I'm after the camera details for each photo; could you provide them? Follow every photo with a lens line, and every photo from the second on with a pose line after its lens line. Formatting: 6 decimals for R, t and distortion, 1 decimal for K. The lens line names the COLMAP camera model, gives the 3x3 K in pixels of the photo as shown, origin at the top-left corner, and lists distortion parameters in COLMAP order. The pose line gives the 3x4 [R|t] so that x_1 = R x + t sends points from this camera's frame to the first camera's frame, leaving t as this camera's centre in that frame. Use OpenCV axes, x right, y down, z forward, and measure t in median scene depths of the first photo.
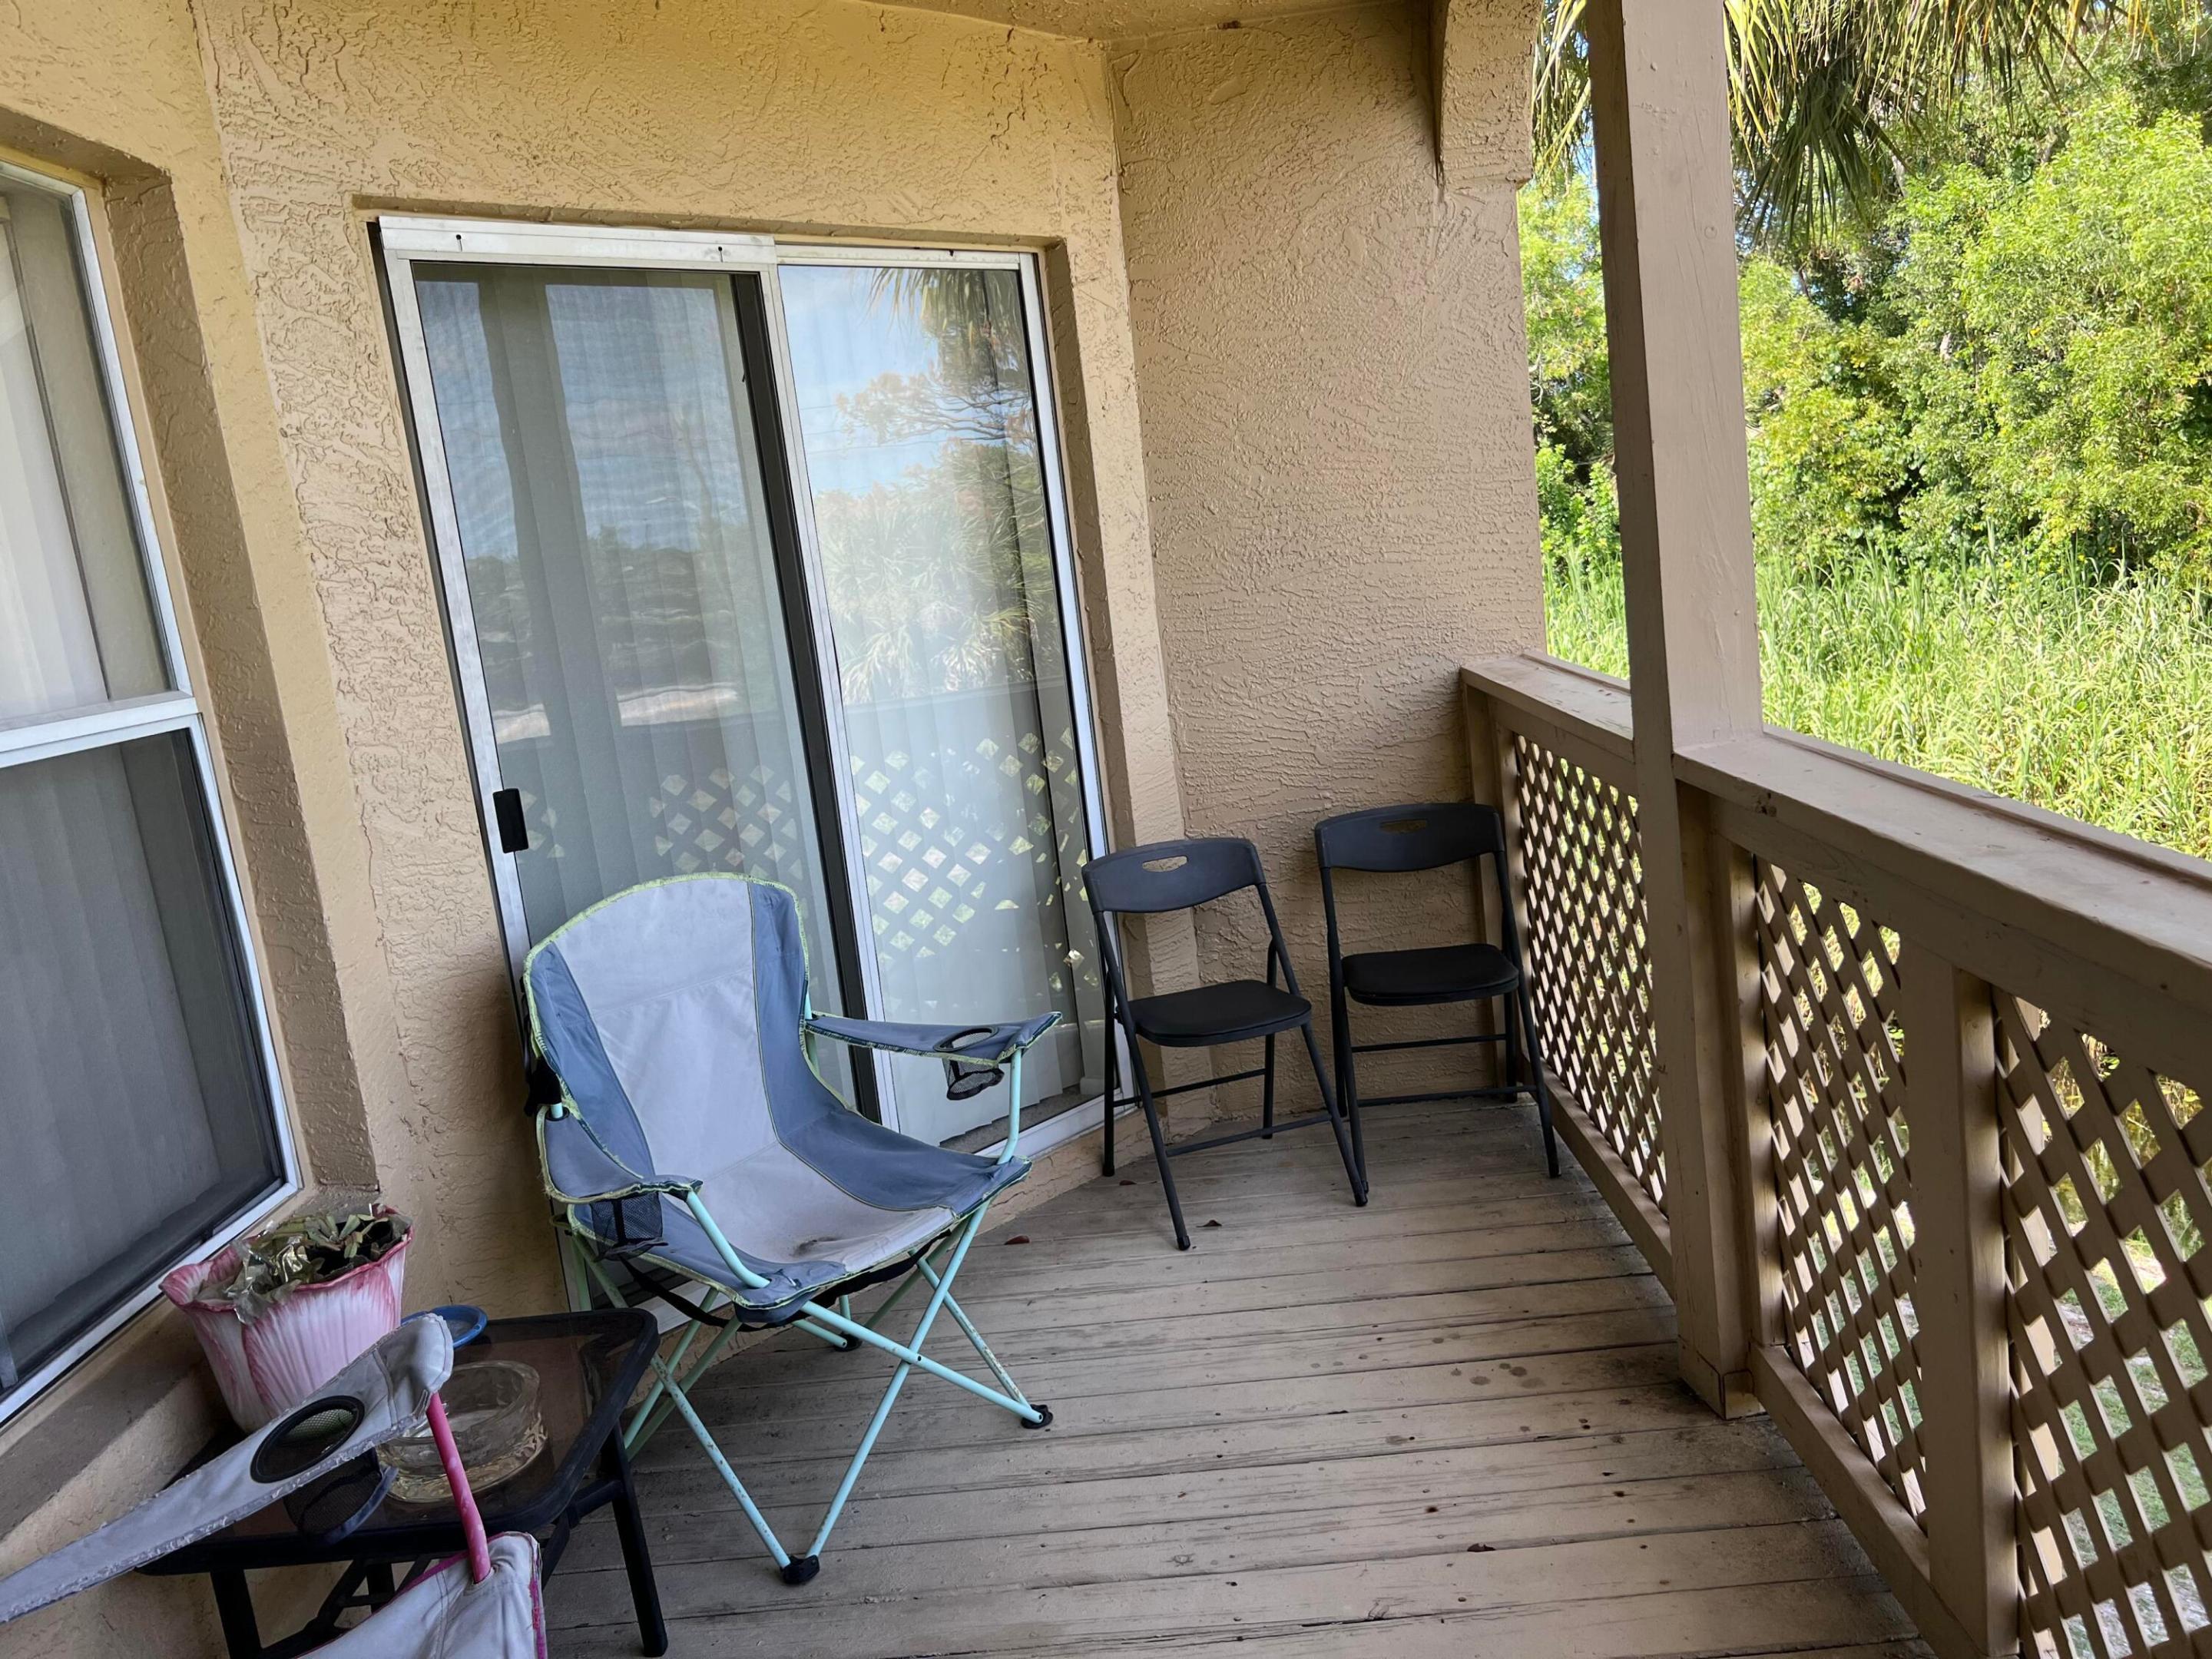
lens RADIAL K [[1667.0, 0, 1106.4], [0, 1667.0, 830.0], [0, 0, 1]] dist [0.023613, -0.025844]
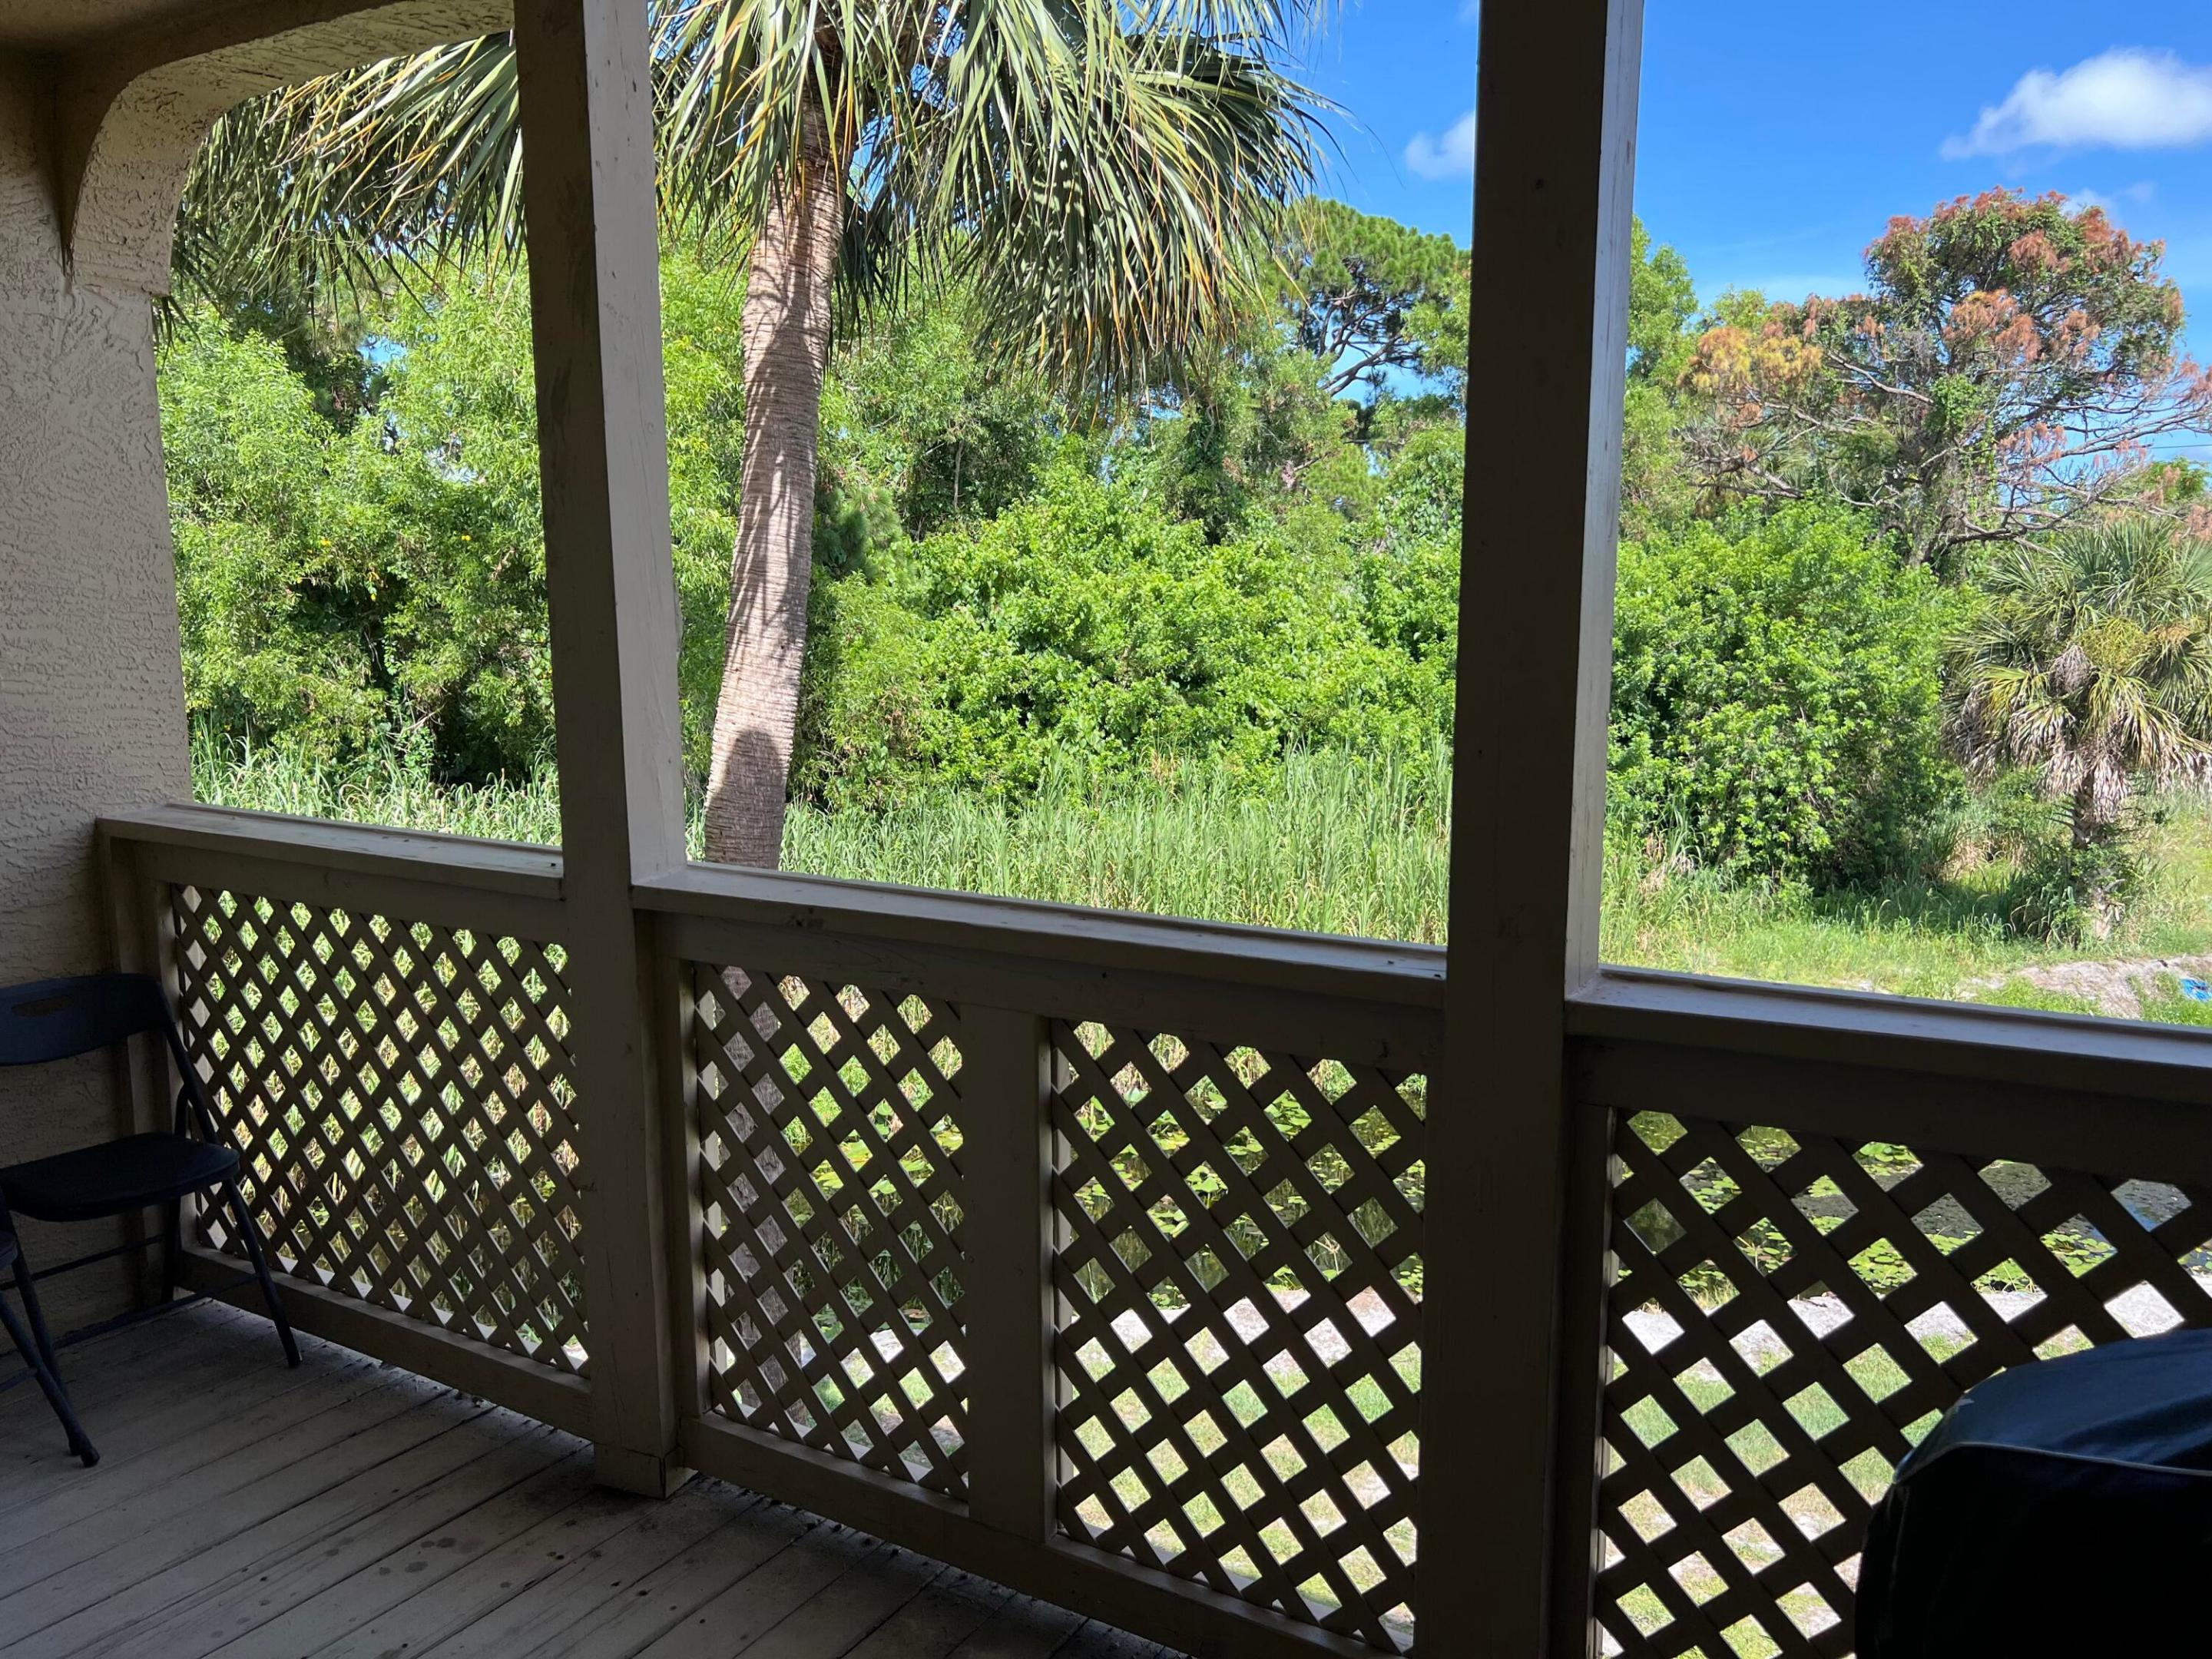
lens RADIAL K [[1667.0, 0, 1106.0], [0, 1667.0, 829.0], [0, 0, 1]] dist [0.023613, -0.025844]
pose [[0.504859, -0.004863, 0.863188, -0.275979], [0.095611, 0.994146, -0.050320, 0.002557], [-0.857891, 0.107935, 0.502368, 0.110520]]
